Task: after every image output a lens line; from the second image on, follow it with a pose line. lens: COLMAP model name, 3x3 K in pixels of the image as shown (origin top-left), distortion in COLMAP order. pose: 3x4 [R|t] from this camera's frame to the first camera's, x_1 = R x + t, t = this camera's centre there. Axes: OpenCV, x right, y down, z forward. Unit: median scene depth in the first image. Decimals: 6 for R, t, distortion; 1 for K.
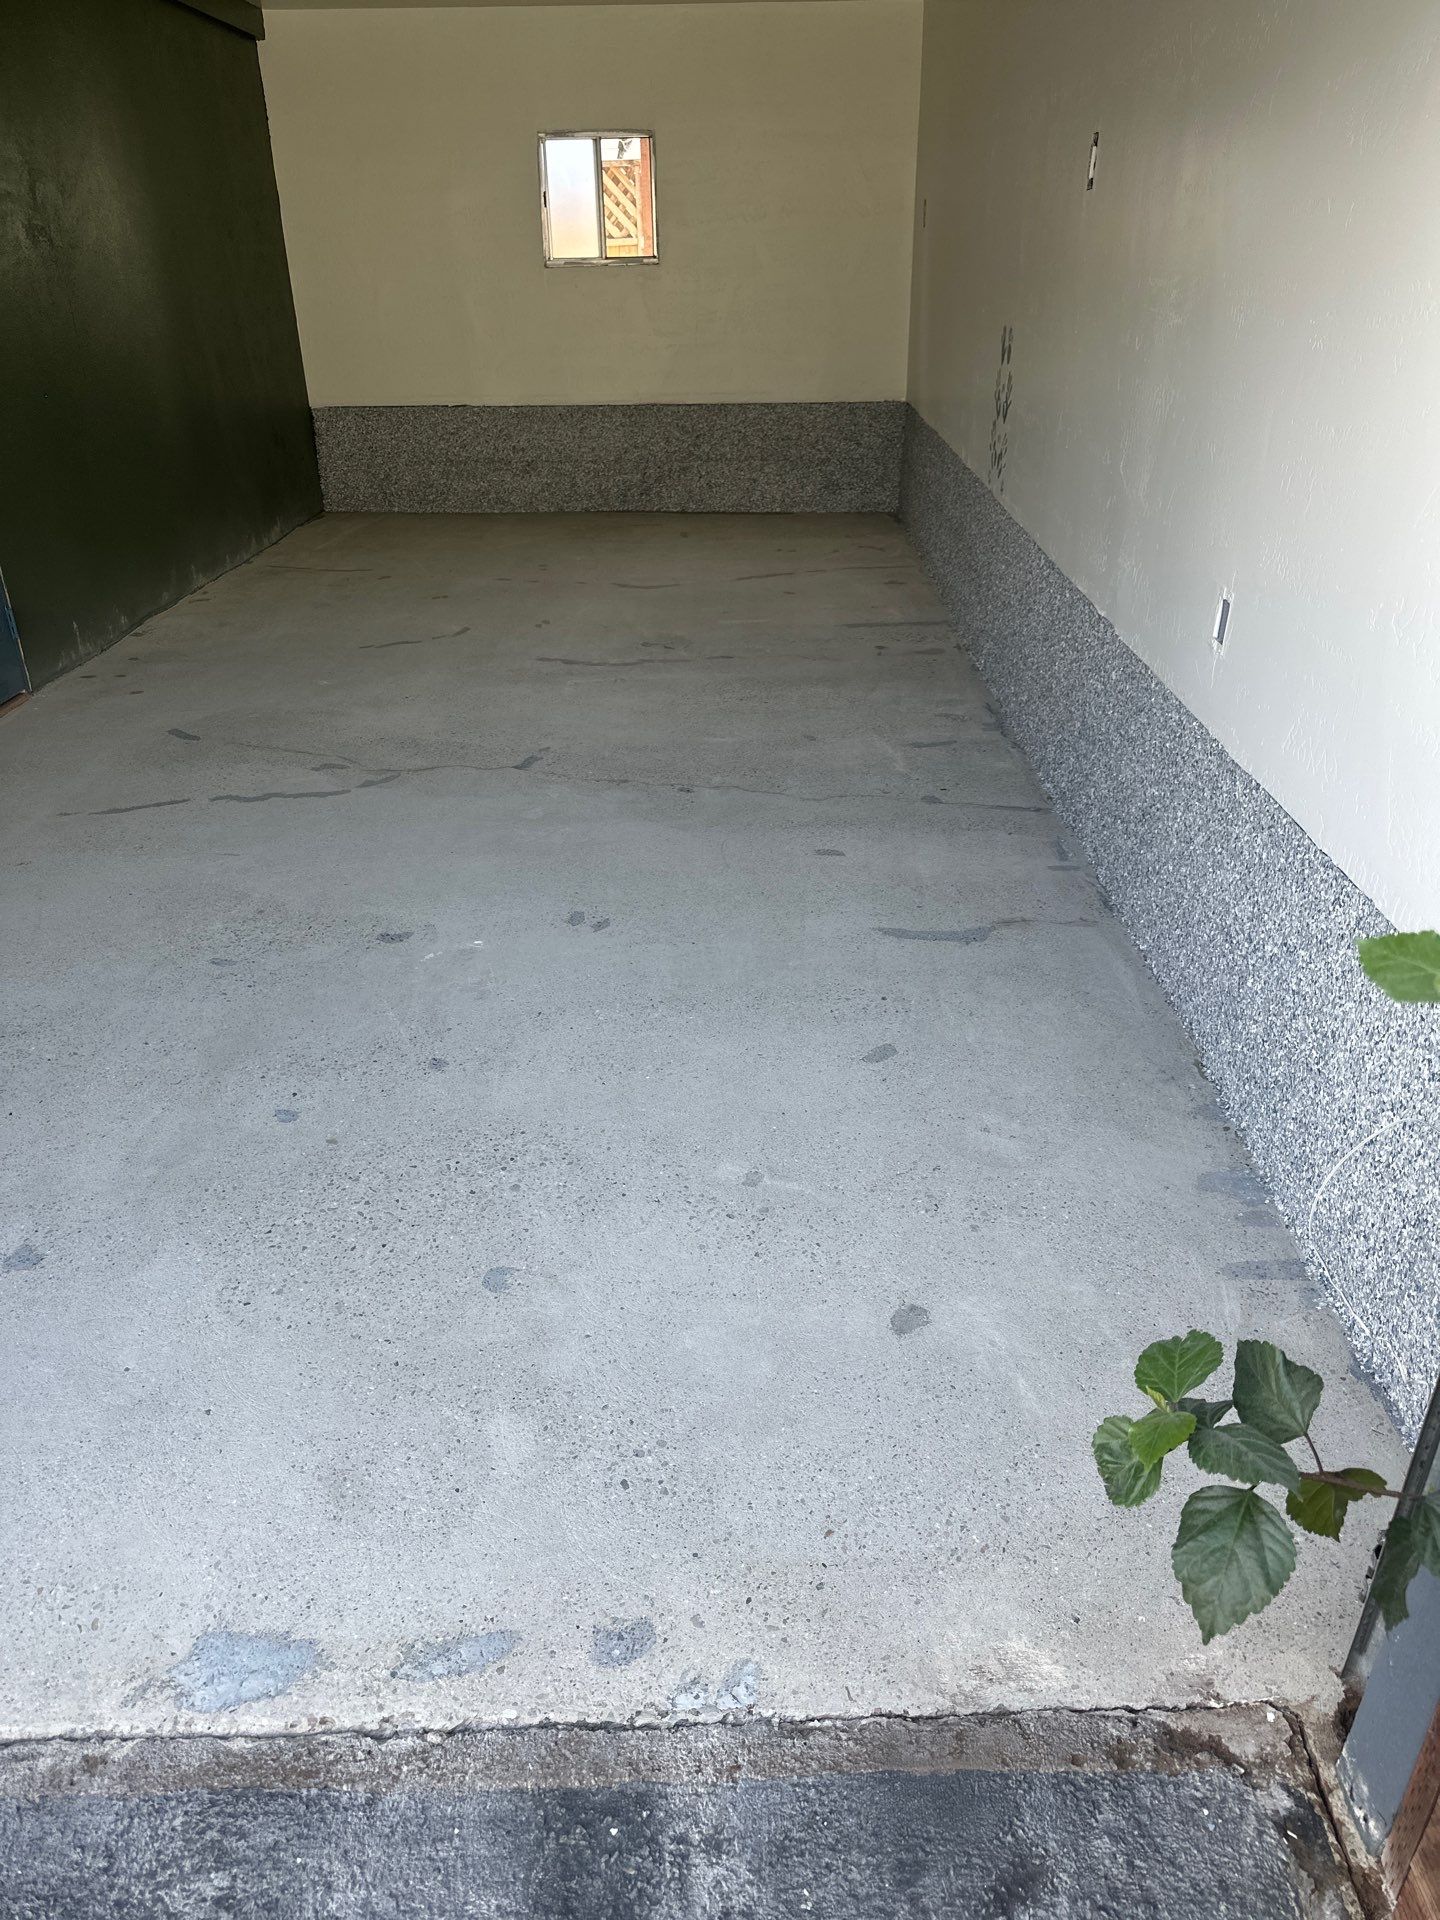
lens RADIAL K [[1360.1, 0, 720.0], [0, 1360.1, 960.0], [0, 0, 1]] dist [0.048392, -0.052834]
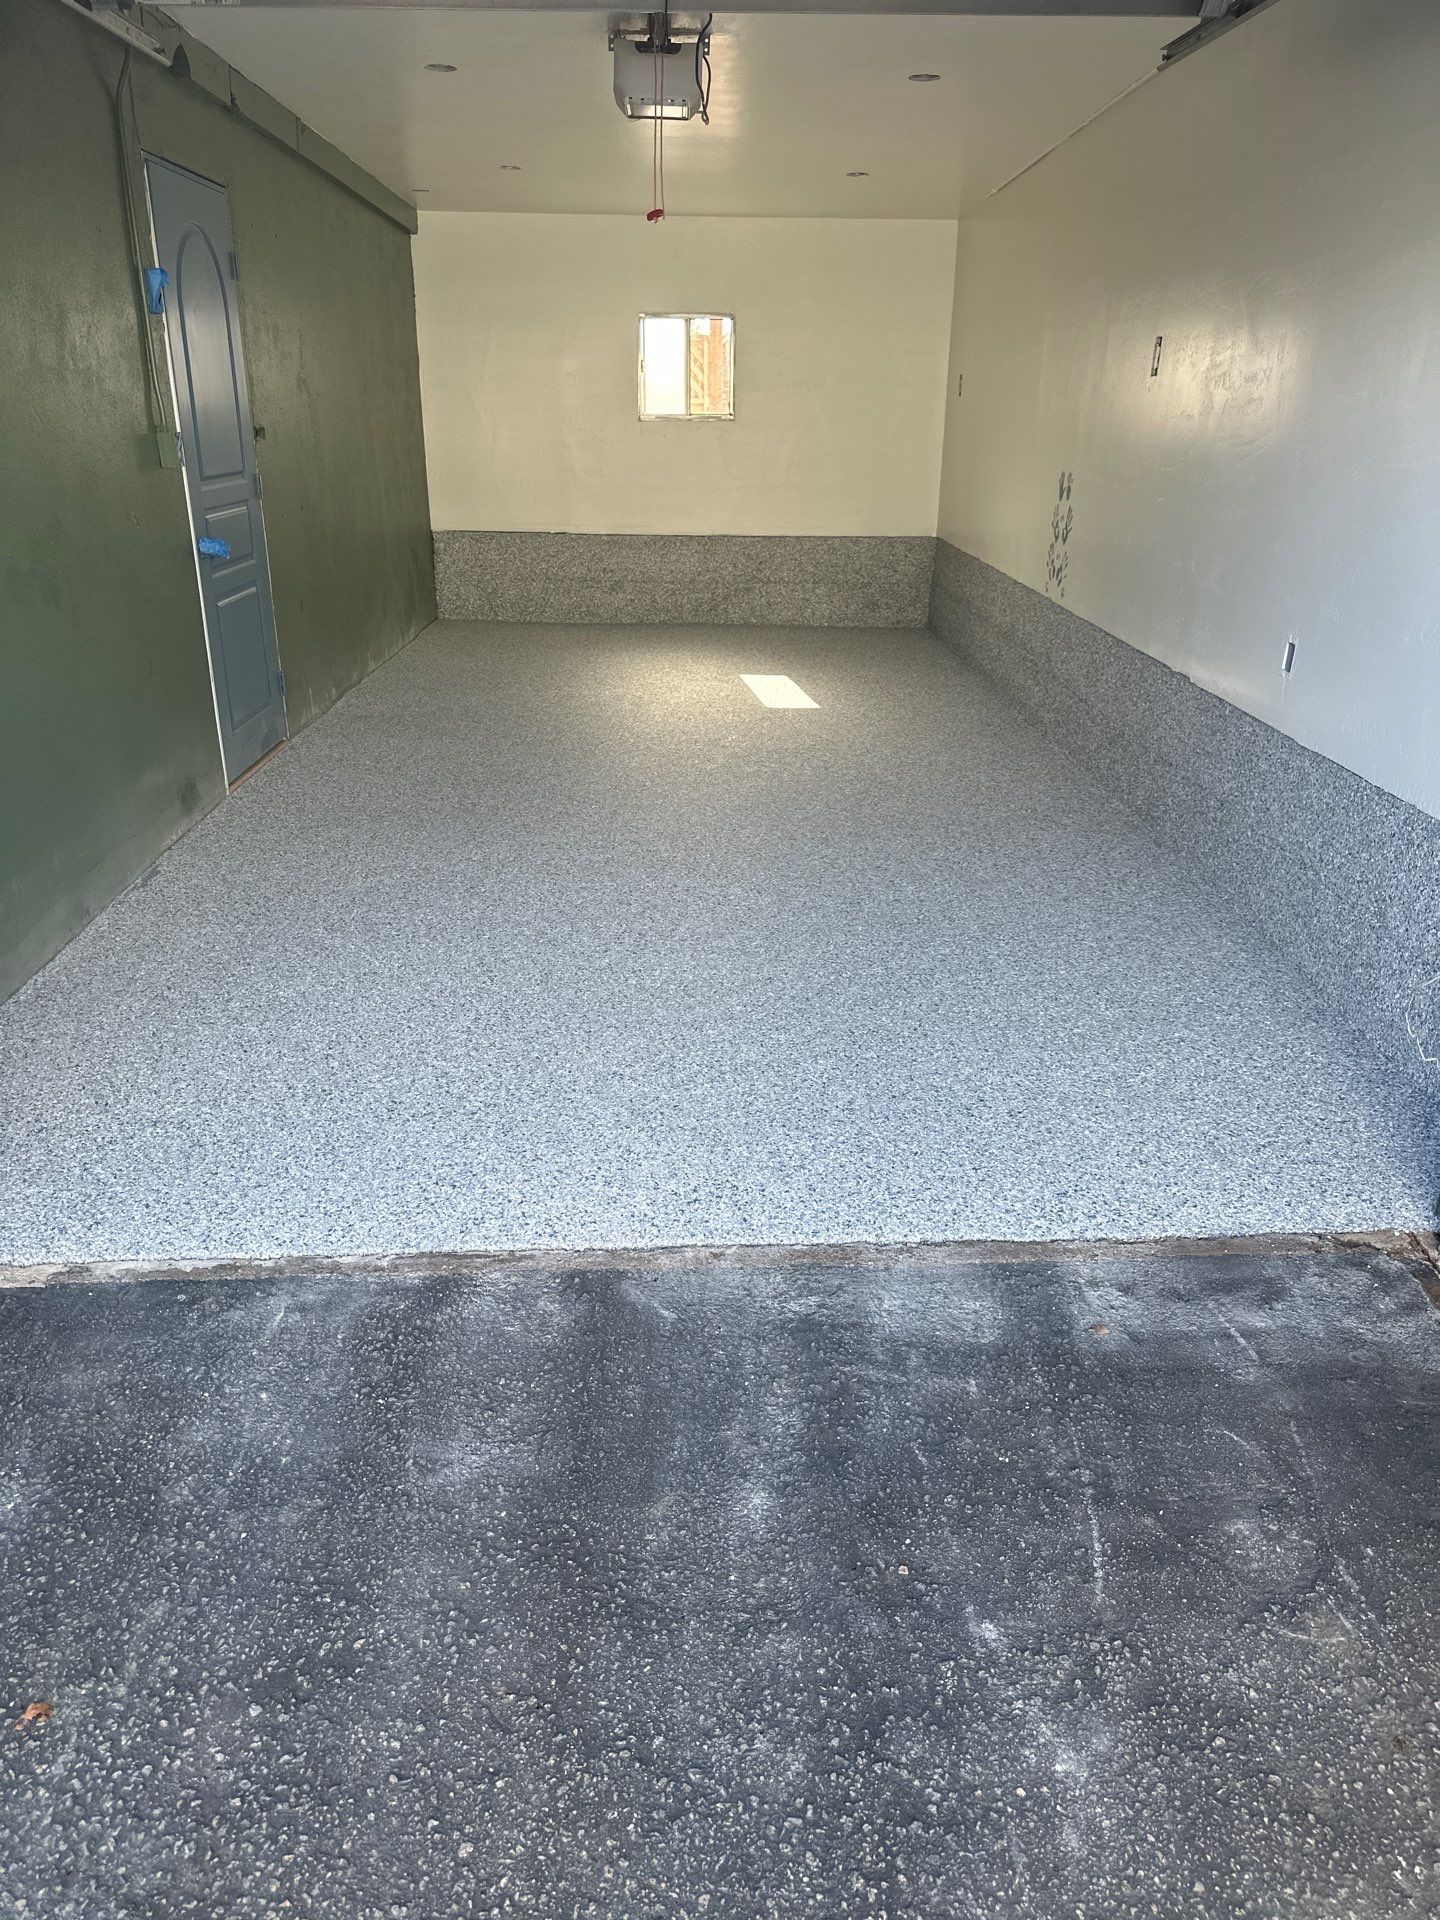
lens RADIAL K [[1331.6, 0, 722.7], [0, 1331.6, 955.0], [0, 0, 1]] dist [0.149226, -0.276808]
pose [[0.999144, 0.008162, 0.040561, -0.371193], [-0.004251, 0.995411, -0.095593, 0.265604], [-0.041155, 0.095339, 0.994594, -0.495433]]
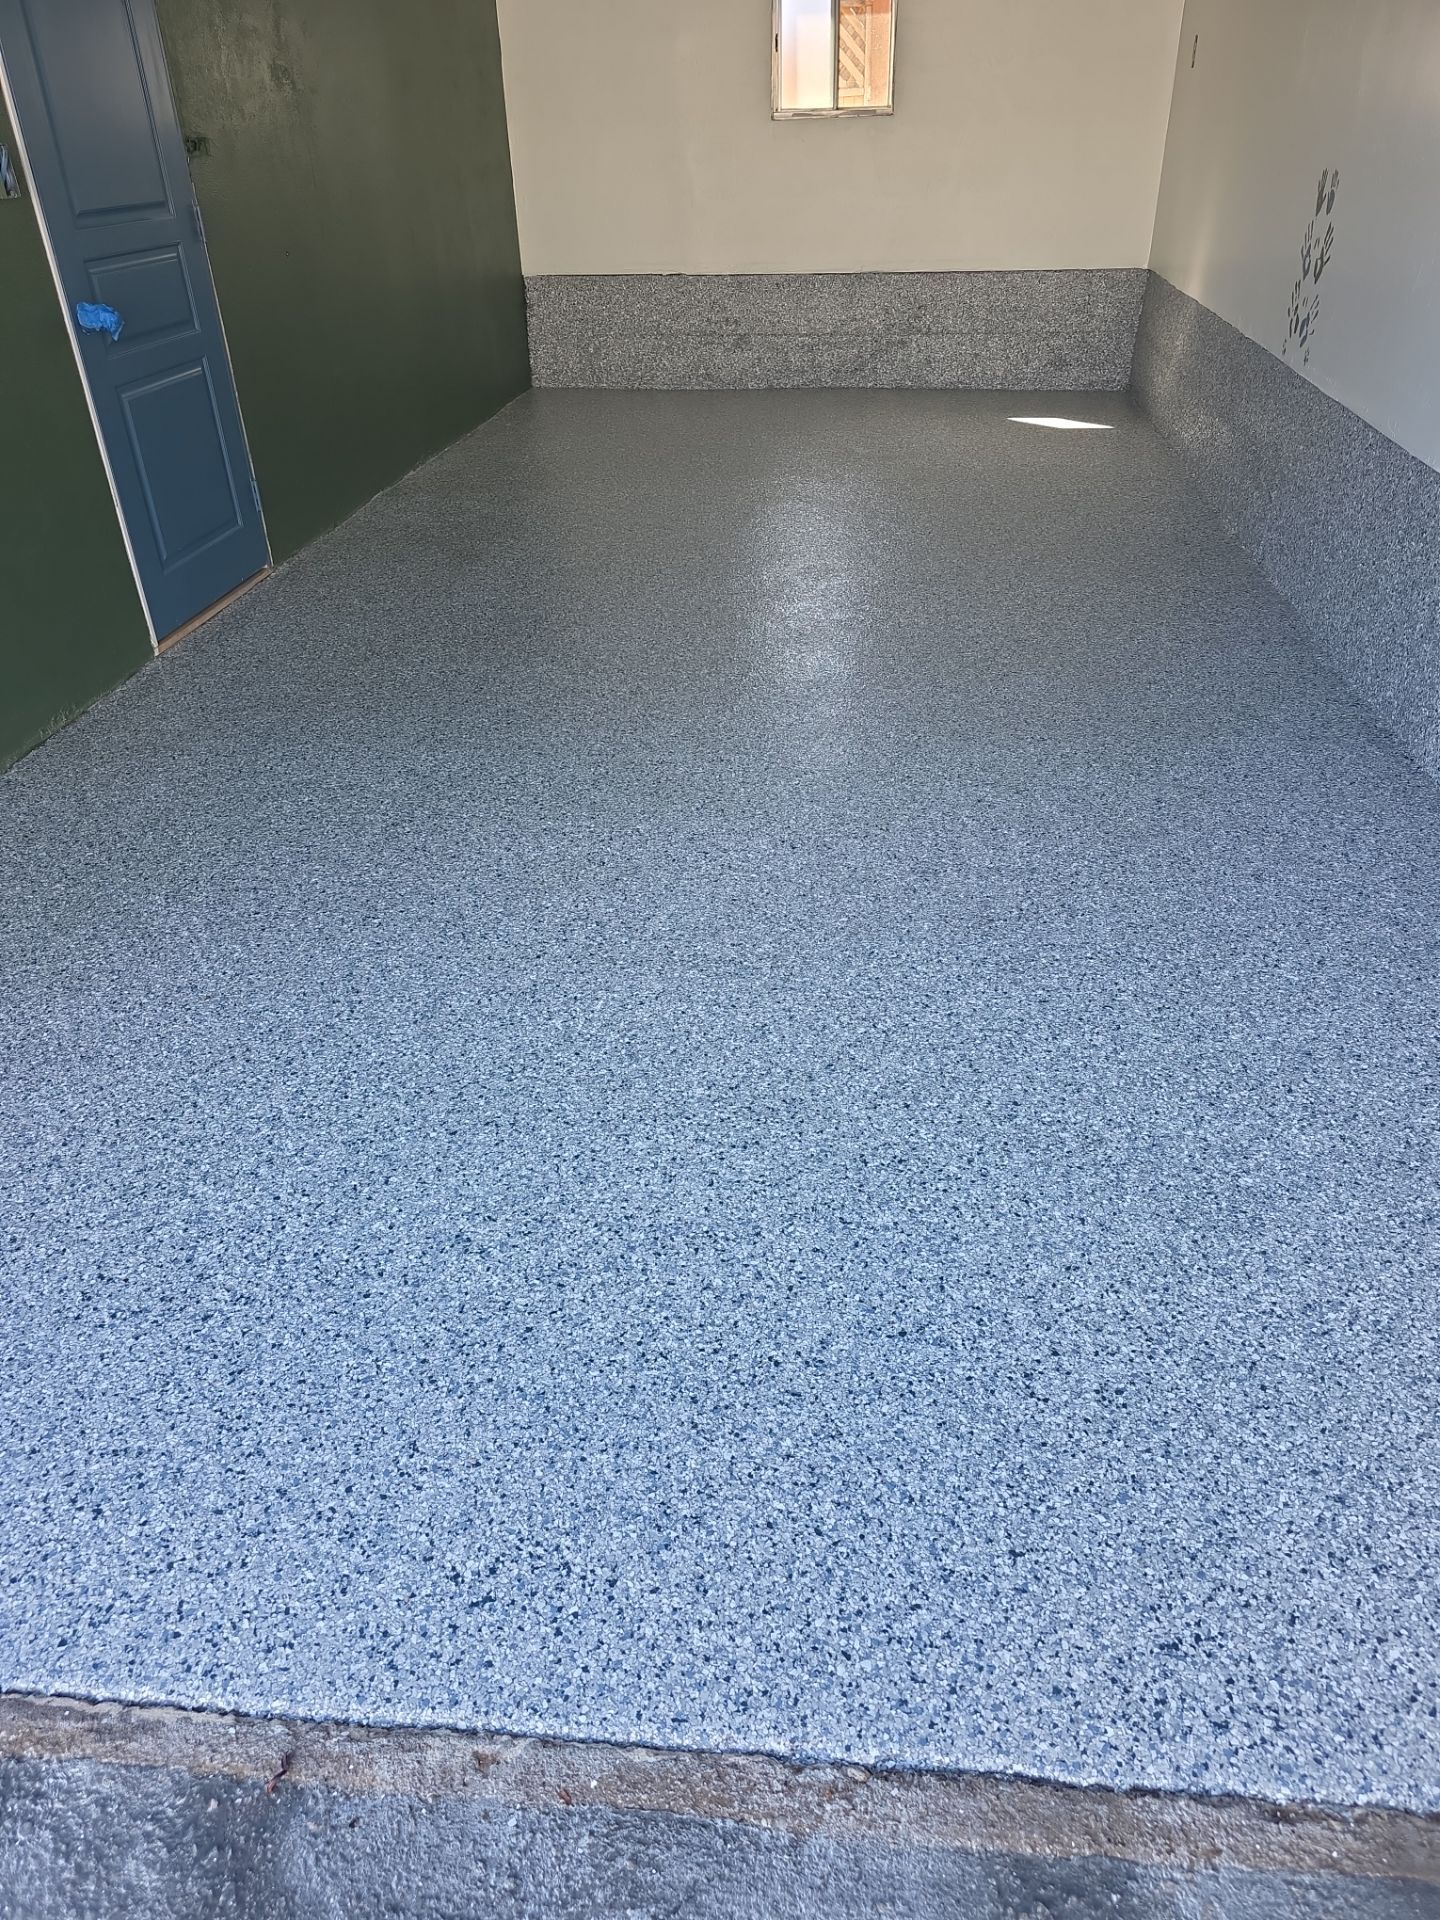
lens RADIAL K [[1308.5, 0, 719.4], [0, 1308.5, 969.0], [0, 0, 1]] dist [0.052950, -0.048119]
pose [[0.994157, 0.050740, -0.095271, -0.173717], [-0.041801, 0.994733, 0.093586, -0.021073], [0.099517, -0.089057, 0.991042, 0.134672]]
